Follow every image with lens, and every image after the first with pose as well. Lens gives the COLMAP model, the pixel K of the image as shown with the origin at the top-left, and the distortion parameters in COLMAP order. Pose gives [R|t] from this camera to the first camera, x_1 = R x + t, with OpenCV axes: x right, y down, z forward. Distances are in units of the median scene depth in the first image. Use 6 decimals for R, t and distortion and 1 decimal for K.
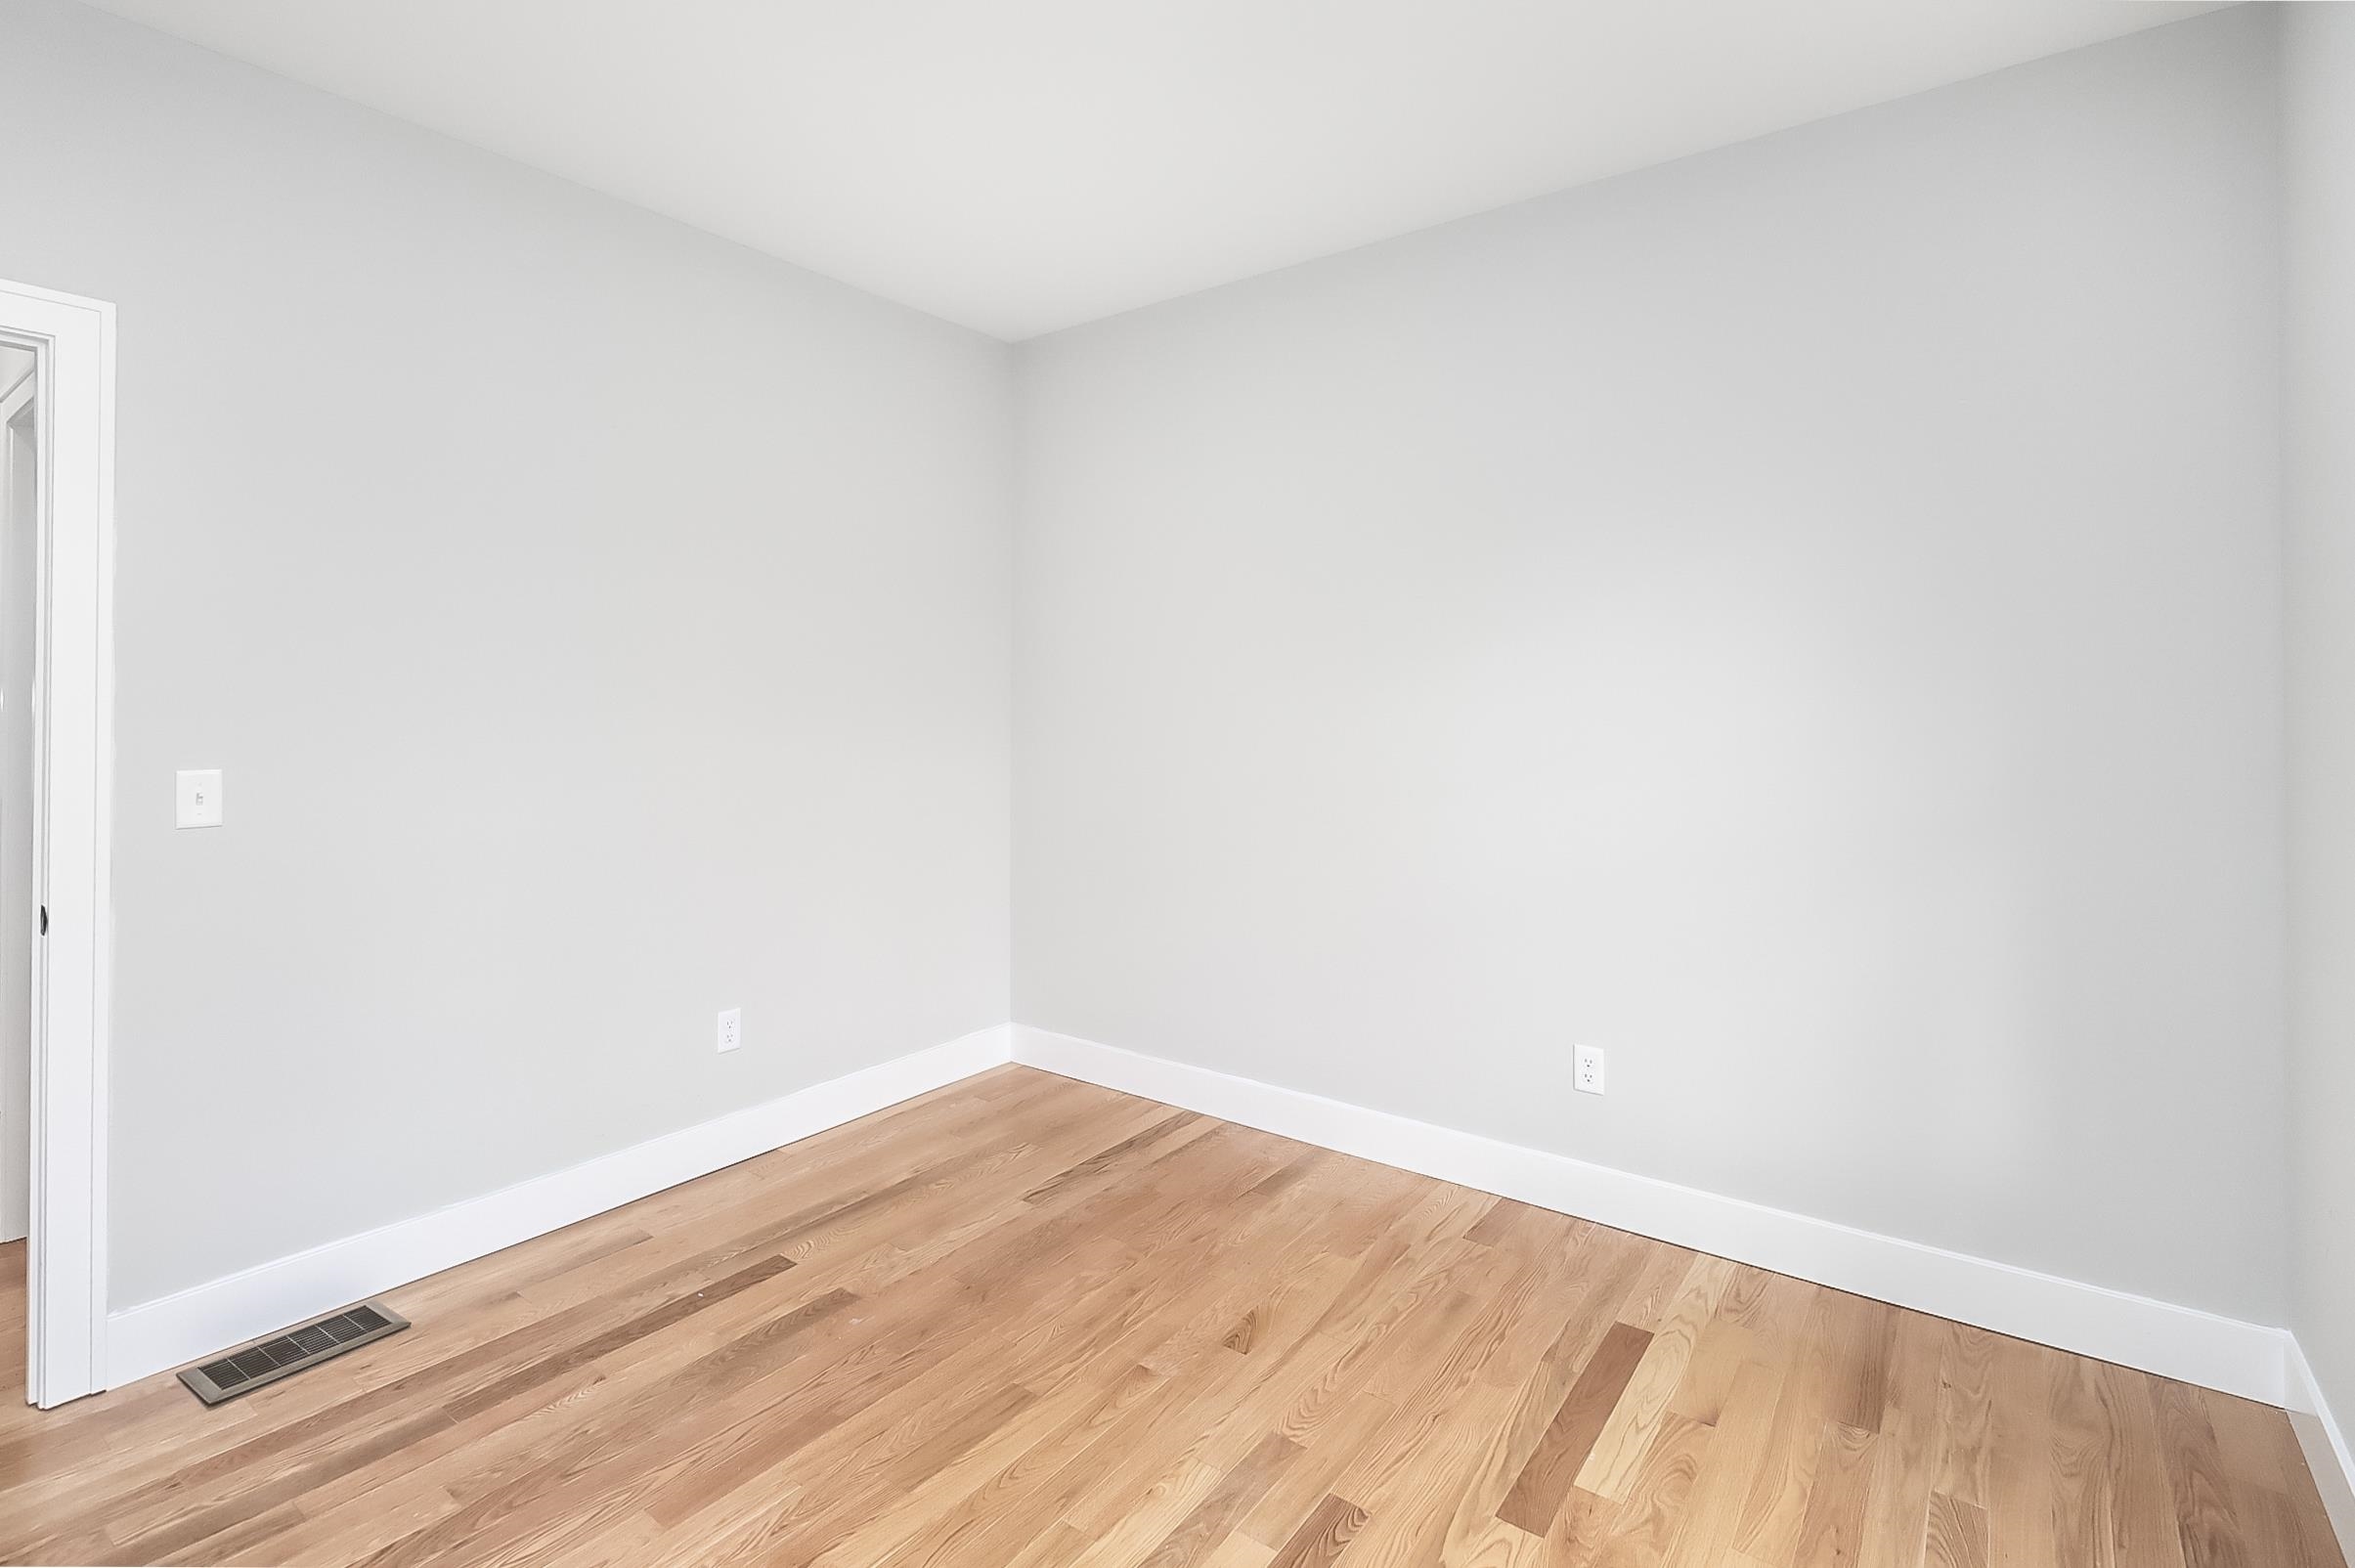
lens RADIAL K [[1121.3, 0, 1197.8], [0, 1121.3, 709.7], [0, 0, 1]] dist [-0.000230, -0.000227]
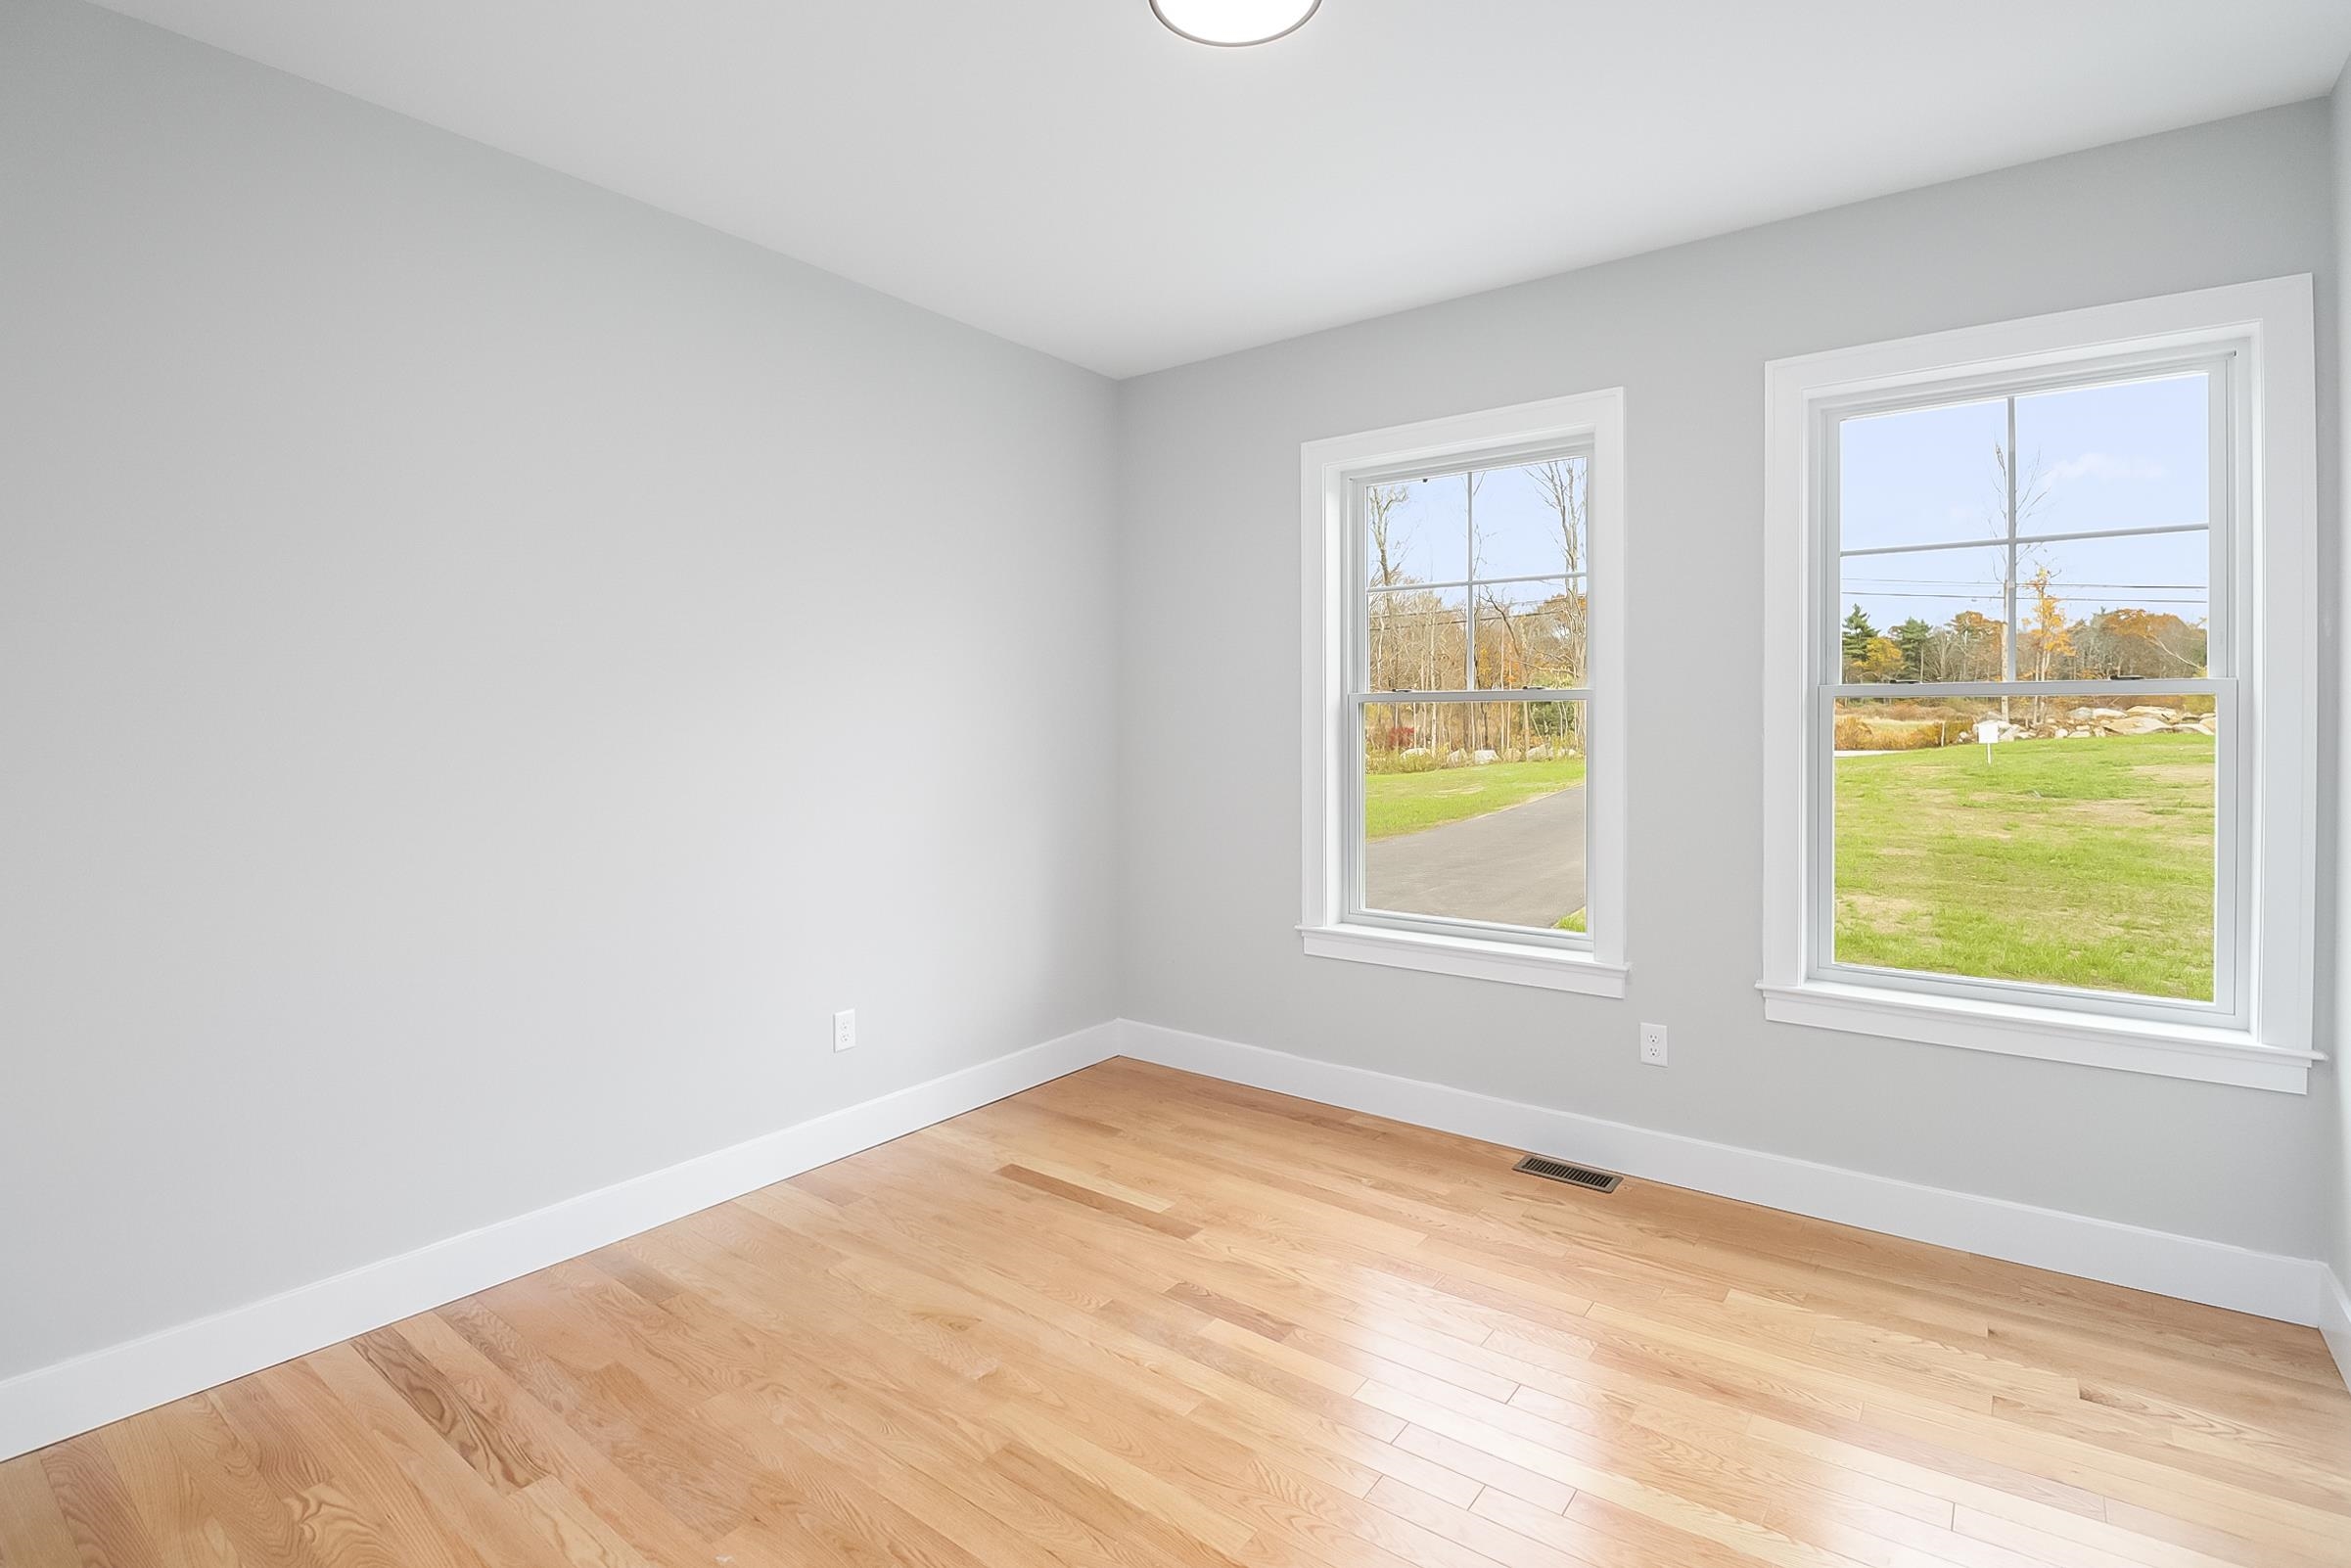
lens RADIAL K [[1096.8, 0, 1182.1], [0, 1096.8, 721.5], [0, 0, 1]] dist [0.000248, -0.009016]
pose [[0.009539, -0.003375, 0.999949, -0.998647], [0.004810, 0.999983, 0.003329, -0.012689], [-0.999943, 0.004778, 0.009555, 0.771146]]
